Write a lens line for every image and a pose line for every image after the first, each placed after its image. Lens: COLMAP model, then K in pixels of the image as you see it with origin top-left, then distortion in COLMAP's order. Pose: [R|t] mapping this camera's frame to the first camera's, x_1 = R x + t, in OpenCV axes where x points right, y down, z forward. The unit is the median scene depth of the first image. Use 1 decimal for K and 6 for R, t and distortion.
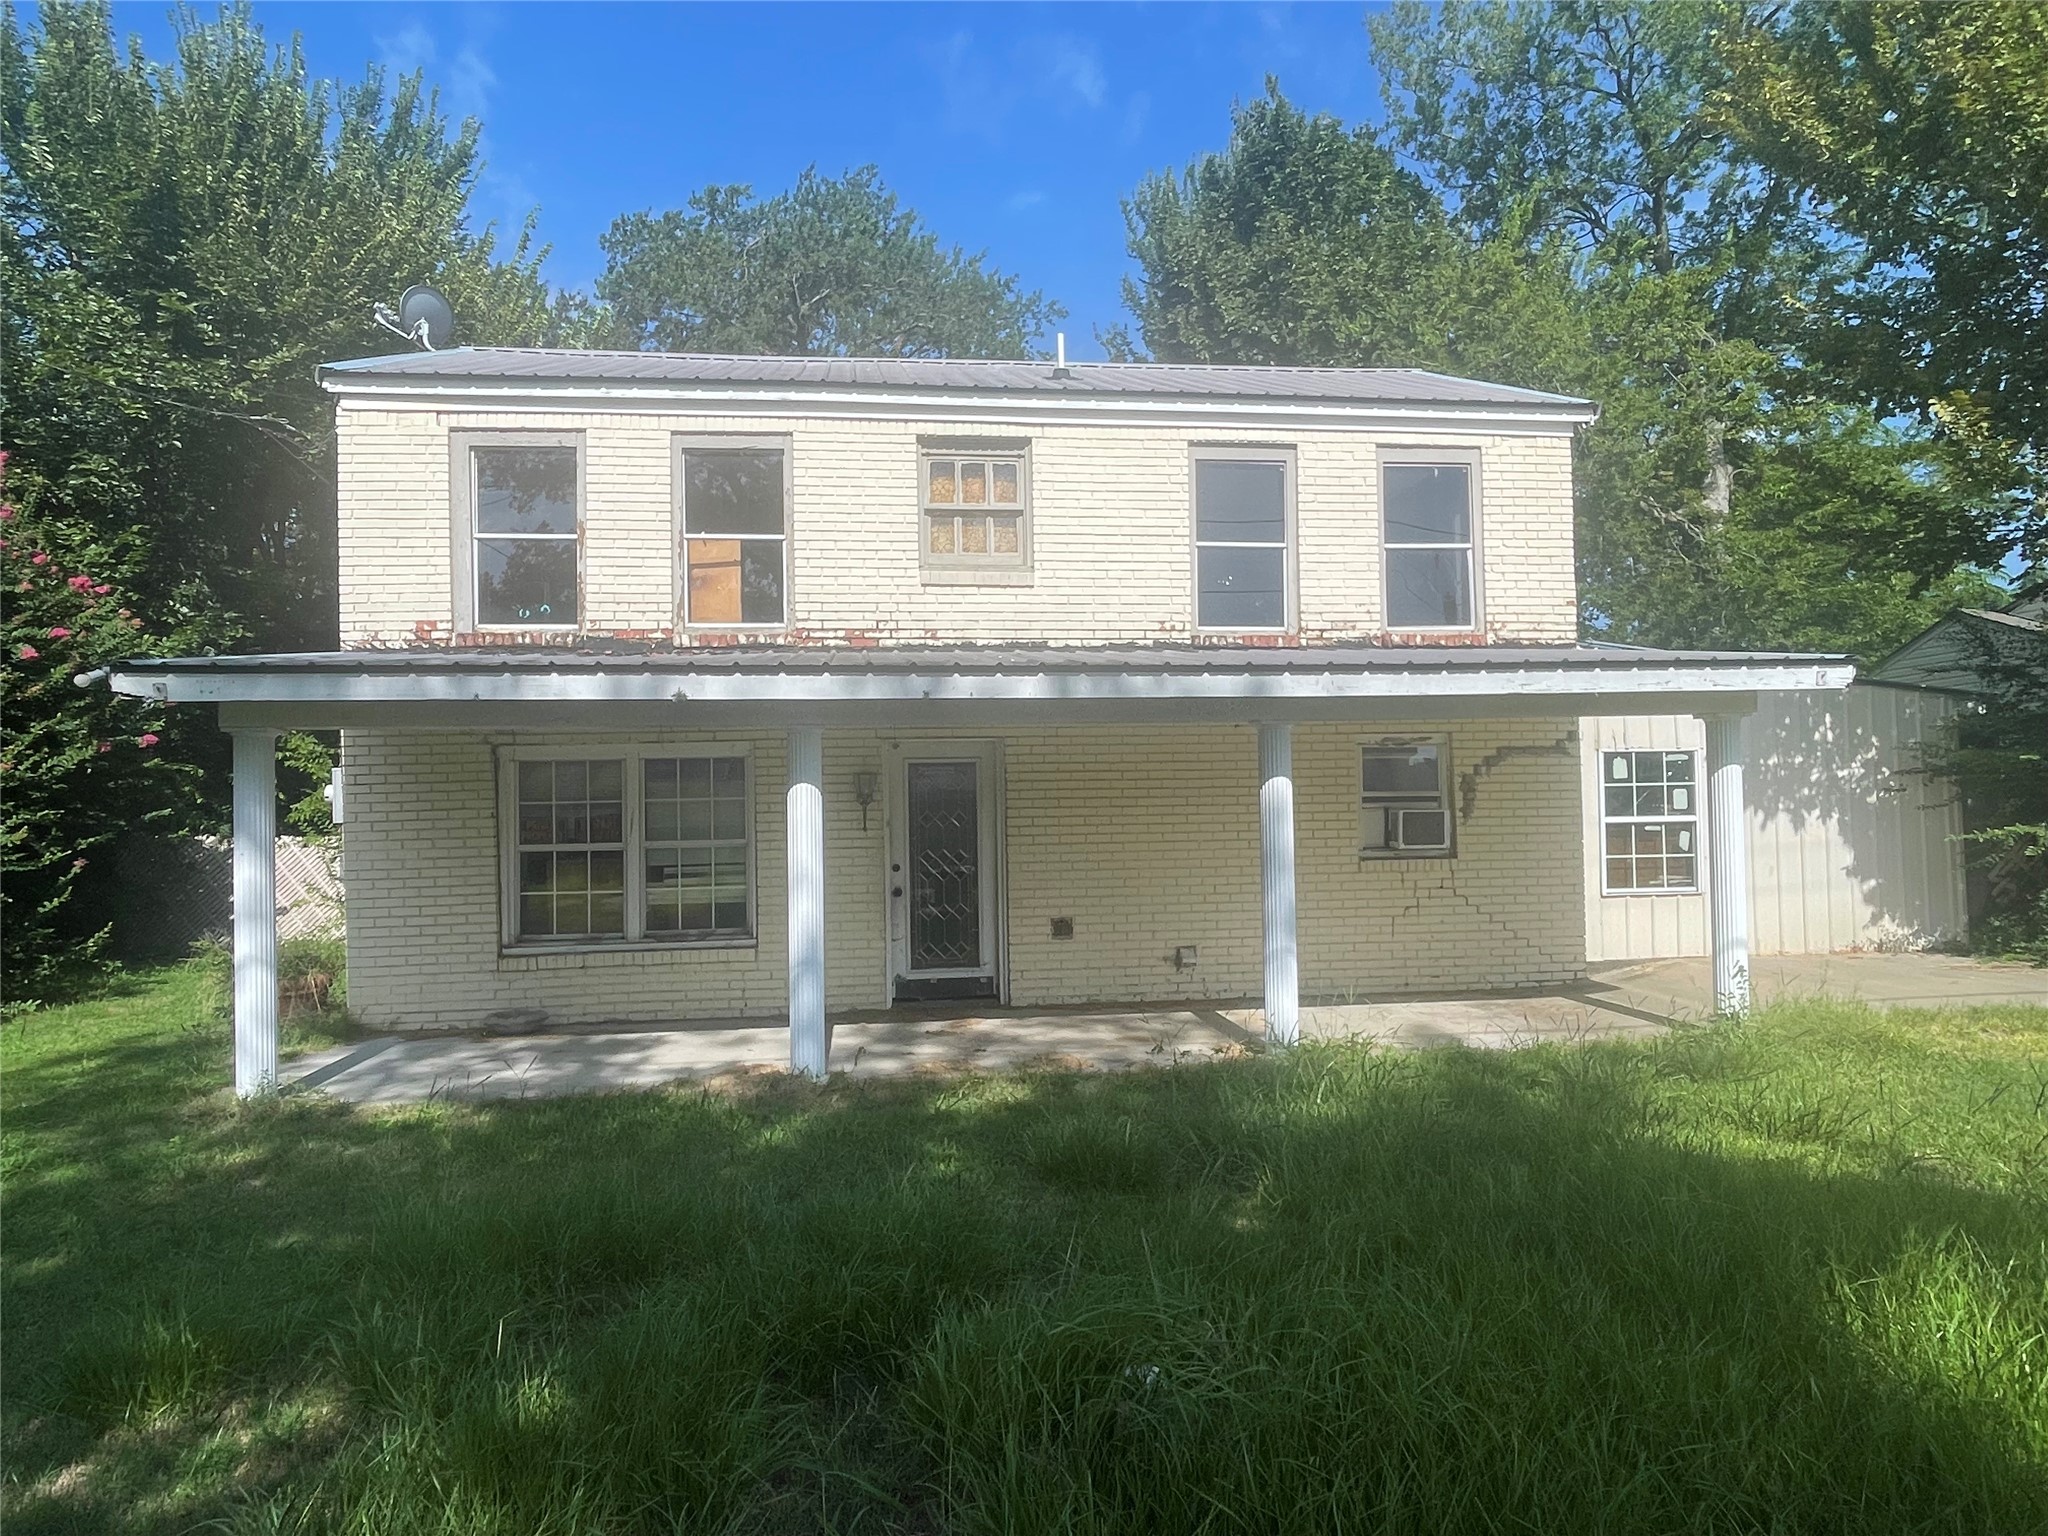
lens RADIAL K [[1248.7, 0, 1016.1], [0, 1248.7, 774.1], [0, 0, 1]] dist [0.030847, -0.009561]
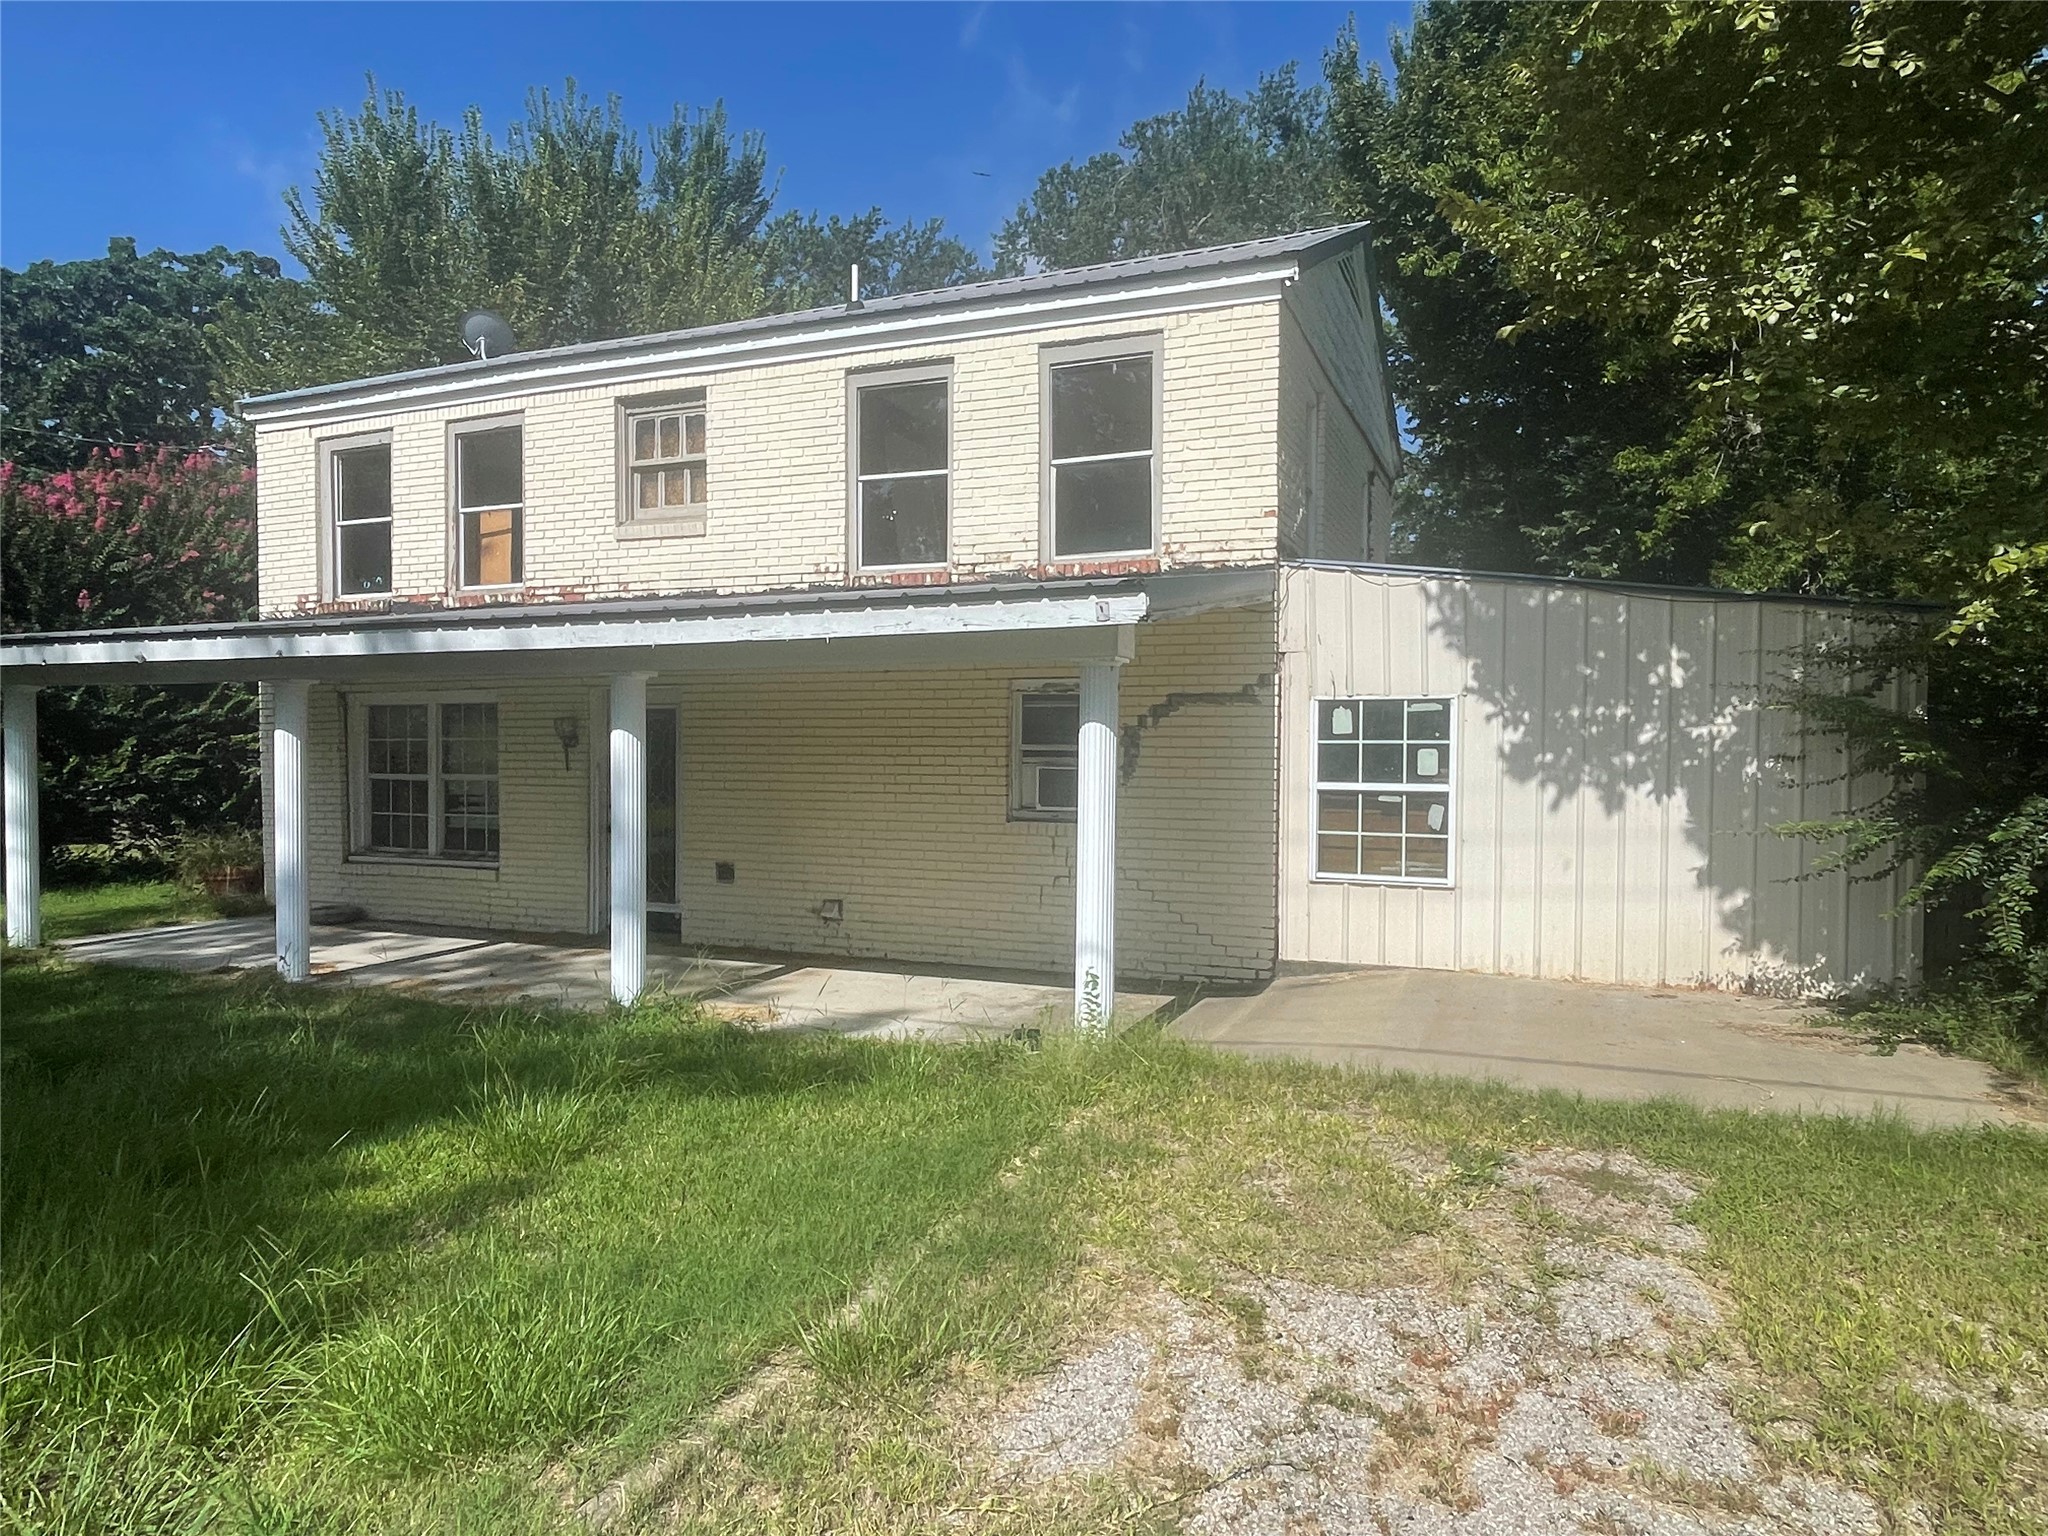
lens RADIAL K [[1248.7, 0, 1024.5], [0, 1248.7, 771.3], [0, 0, 1]] dist [0.030847, -0.009561]
pose [[0.864694, 0.031940, -0.501282, 0.728224], [-0.006437, 0.998599, 0.052523, -0.013540], [0.502257, -0.042189, 0.863689, 0.234781]]
